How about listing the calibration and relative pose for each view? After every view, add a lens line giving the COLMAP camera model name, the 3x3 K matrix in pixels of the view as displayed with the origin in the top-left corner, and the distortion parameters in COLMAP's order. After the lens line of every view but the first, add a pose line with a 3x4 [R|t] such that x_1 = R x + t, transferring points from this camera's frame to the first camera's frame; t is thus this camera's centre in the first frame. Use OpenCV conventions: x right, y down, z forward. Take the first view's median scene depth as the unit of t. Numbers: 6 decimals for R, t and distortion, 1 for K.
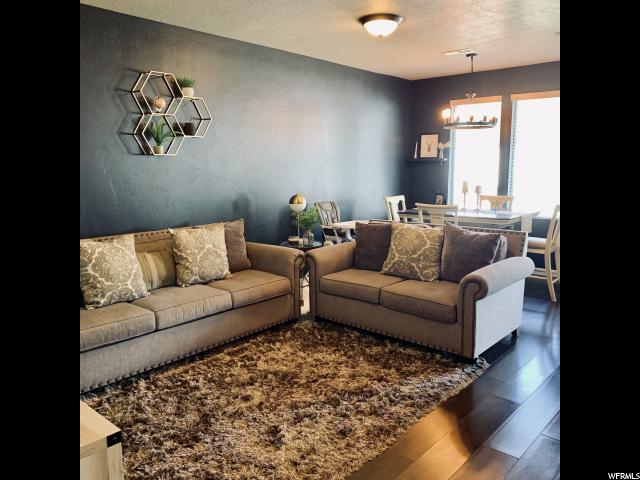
lens RADIAL K [[494.9, 0, 320.0], [0, 494.9, 240.0], [0, 0, 1]] dist [0.073150, -0.000692]
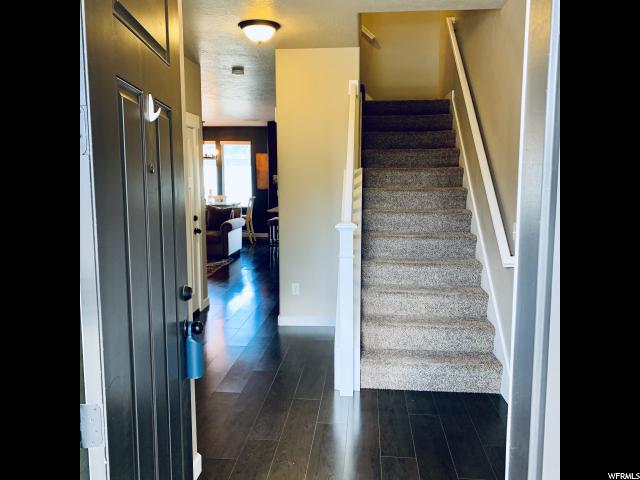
lens RADIAL K [[494.9, 0, 320.0], [0, 494.9, 240.0], [0, 0, 1]] dist [0.073150, -0.000692]
pose [[0.816310, -0.063873, 0.574072, -0.392508], [0.082593, 0.996562, -0.006564, 0.115783], [-0.571679, 0.052772, 0.818779, -0.683163]]
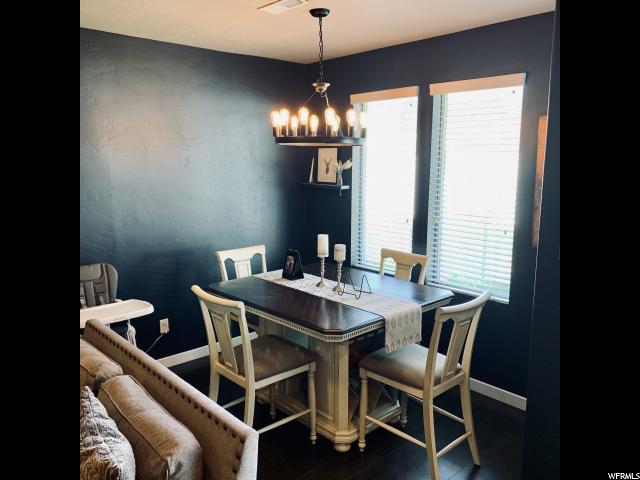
lens RADIAL K [[494.9, 0, 320.0], [0, 494.9, 240.0], [0, 0, 1]] dist [0.073150, -0.000692]
pose [[0.990844, 0.026303, -0.132428, 0.323721], [-0.024814, 0.999609, 0.012879, -0.107829], [0.132715, -0.009475, 0.991109, 0.389259]]
